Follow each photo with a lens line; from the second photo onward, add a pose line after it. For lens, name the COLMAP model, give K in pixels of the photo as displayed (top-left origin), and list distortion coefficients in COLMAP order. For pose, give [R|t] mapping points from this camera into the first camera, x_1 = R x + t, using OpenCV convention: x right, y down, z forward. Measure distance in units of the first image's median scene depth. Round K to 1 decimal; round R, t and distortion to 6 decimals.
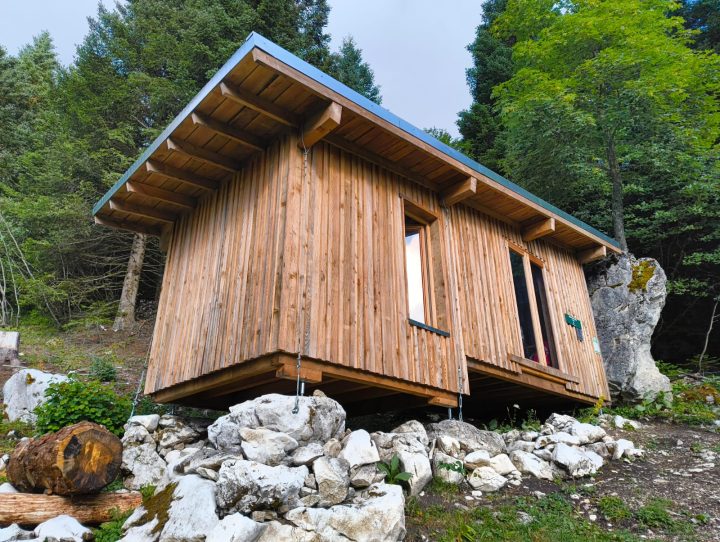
lens RADIAL K [[508.8, 0, 356.1], [0, 508.8, 268.6], [0, 0, 1]] dist [0.030266, -0.000610]
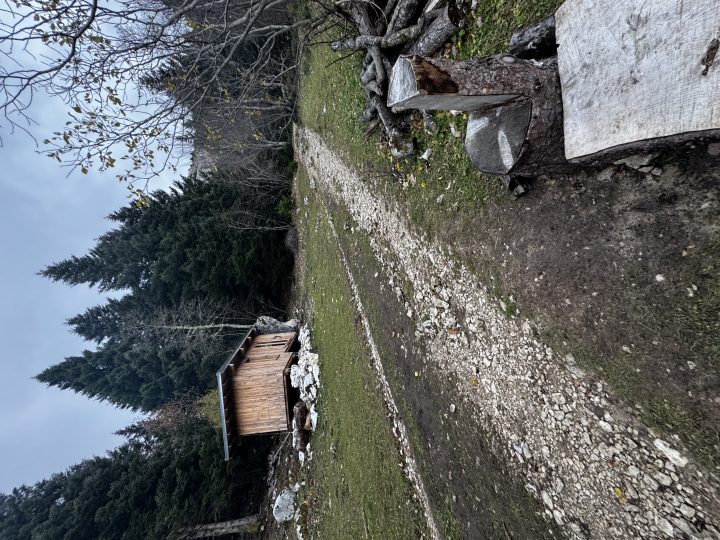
lens RADIAL K [[291.5, 0, 358.8], [0, 291.5, 274.7], [0, 0, 1]] dist [-0.000837, -0.000127]
pose [[-0.087098, -0.741626, 0.665135, -1.011789], [0.908406, 0.214937, 0.358609, -0.292908], [-0.408916, 0.635447, 0.654977, -1.347700]]
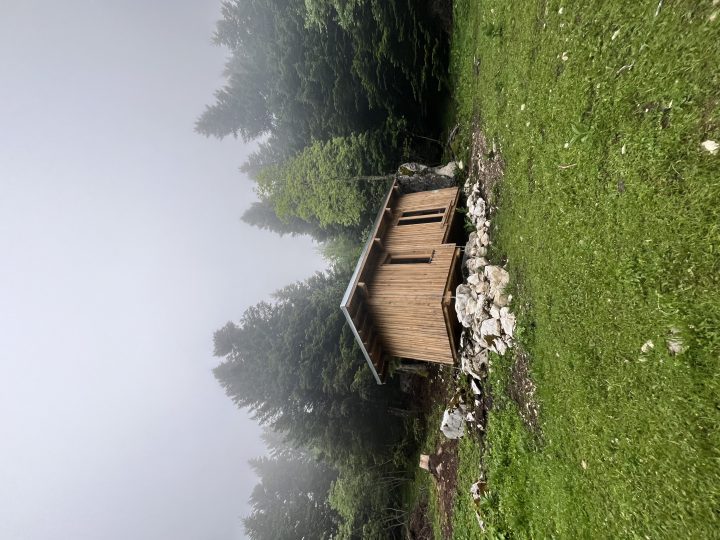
lens RADIAL K [[291.5, 0, 360.2], [0, 291.5, 269.5], [0, 0, 1]] dist [-0.000837, -0.000127]
pose [[0.050331, -0.992830, 0.108424, -0.109381], [0.996703, 0.043015, -0.068794, -0.147927], [0.063637, 0.111529, 0.991722, -0.555394]]
